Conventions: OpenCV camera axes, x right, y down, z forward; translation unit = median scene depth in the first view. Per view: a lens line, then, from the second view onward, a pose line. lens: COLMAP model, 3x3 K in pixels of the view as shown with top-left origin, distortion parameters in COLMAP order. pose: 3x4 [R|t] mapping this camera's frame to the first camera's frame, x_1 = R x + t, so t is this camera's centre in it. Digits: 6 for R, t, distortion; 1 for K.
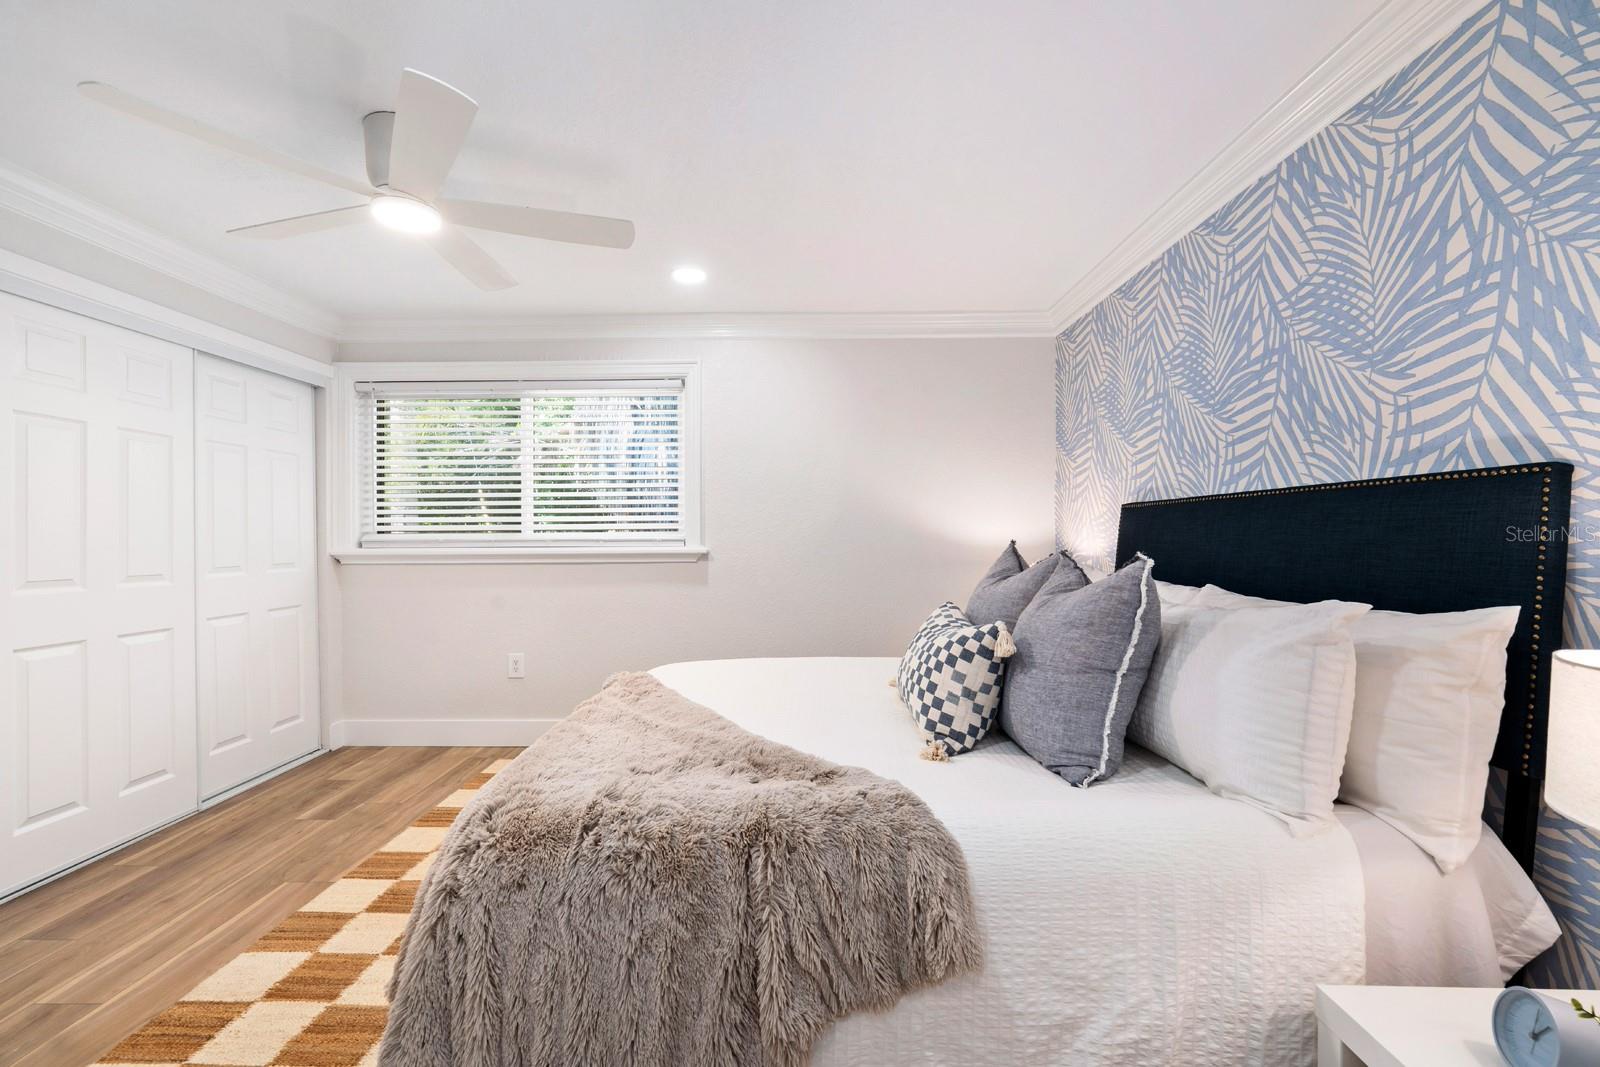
lens RADIAL K [[654.6, 0, 769.5], [0, 654.6, 535.8], [0, 0, 1]] dist [0.000331, -0.000052]
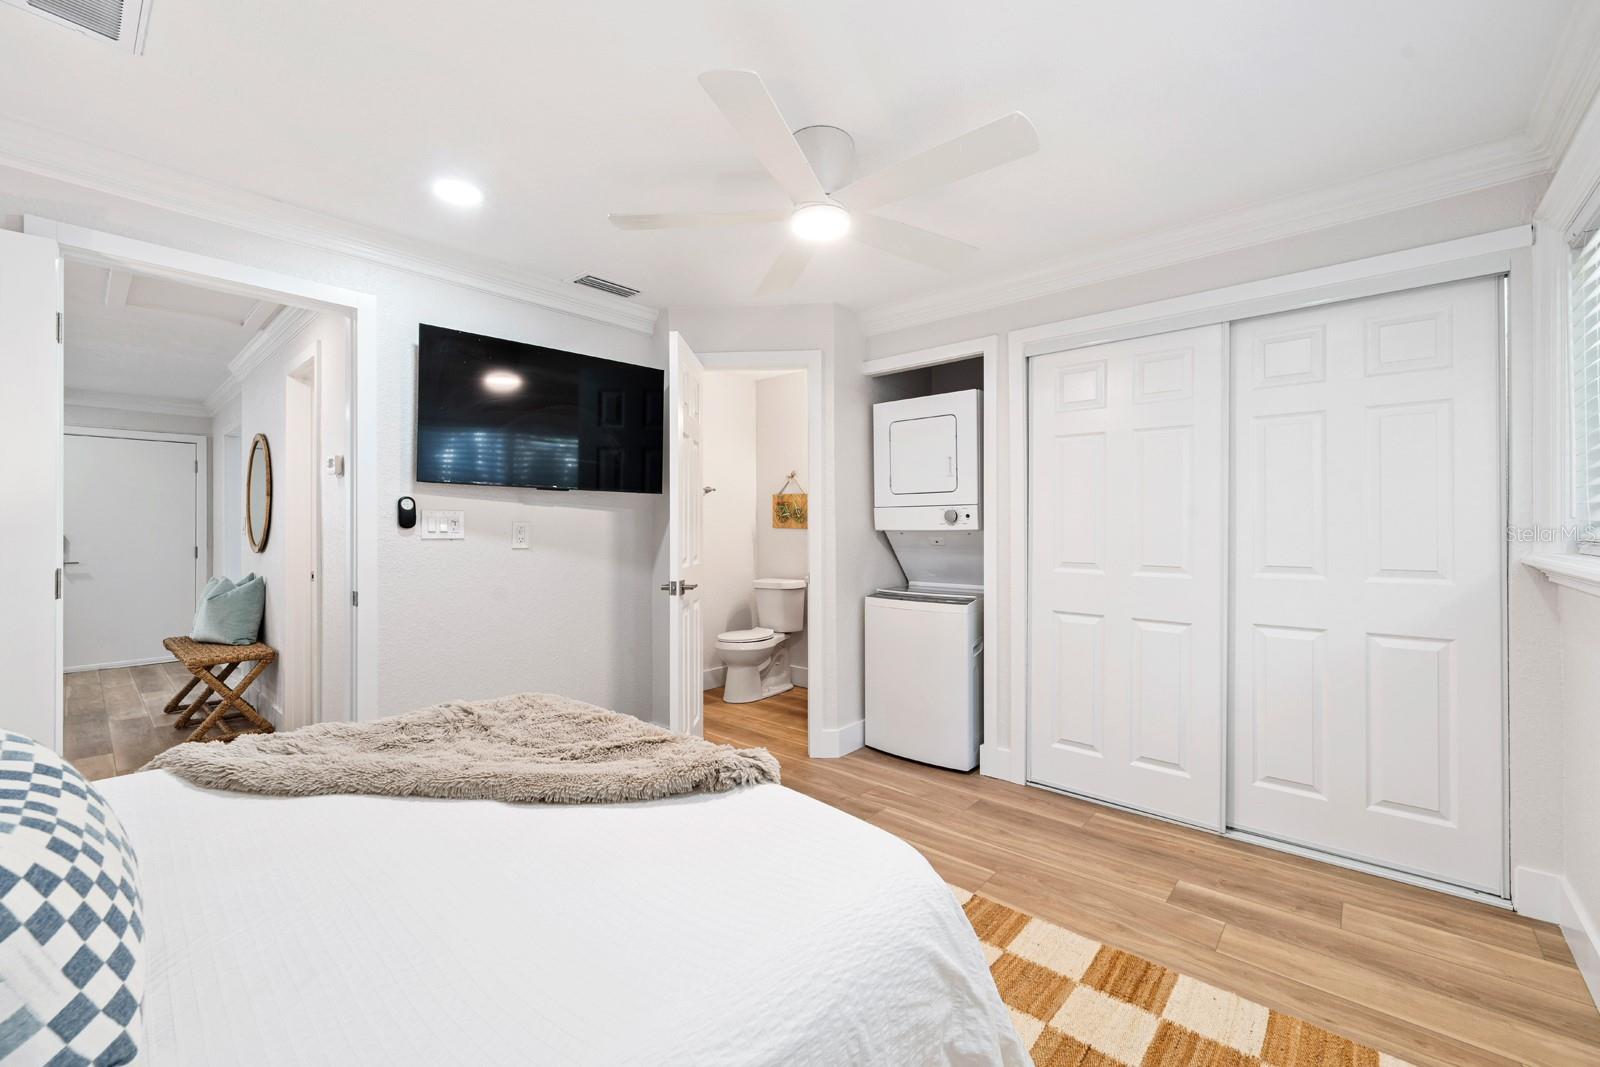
lens RADIAL K [[640.7, 0, 801.6], [0, 640.7, 522.4], [0, 0, 1]] dist [0.000472, -0.000086]
pose [[-0.608661, -0.000888, -0.793430, 0.177871], [-0.000386, 1.000000, -0.000823, -0.006541], [0.793430, -0.000195, -0.608661, 1.077301]]
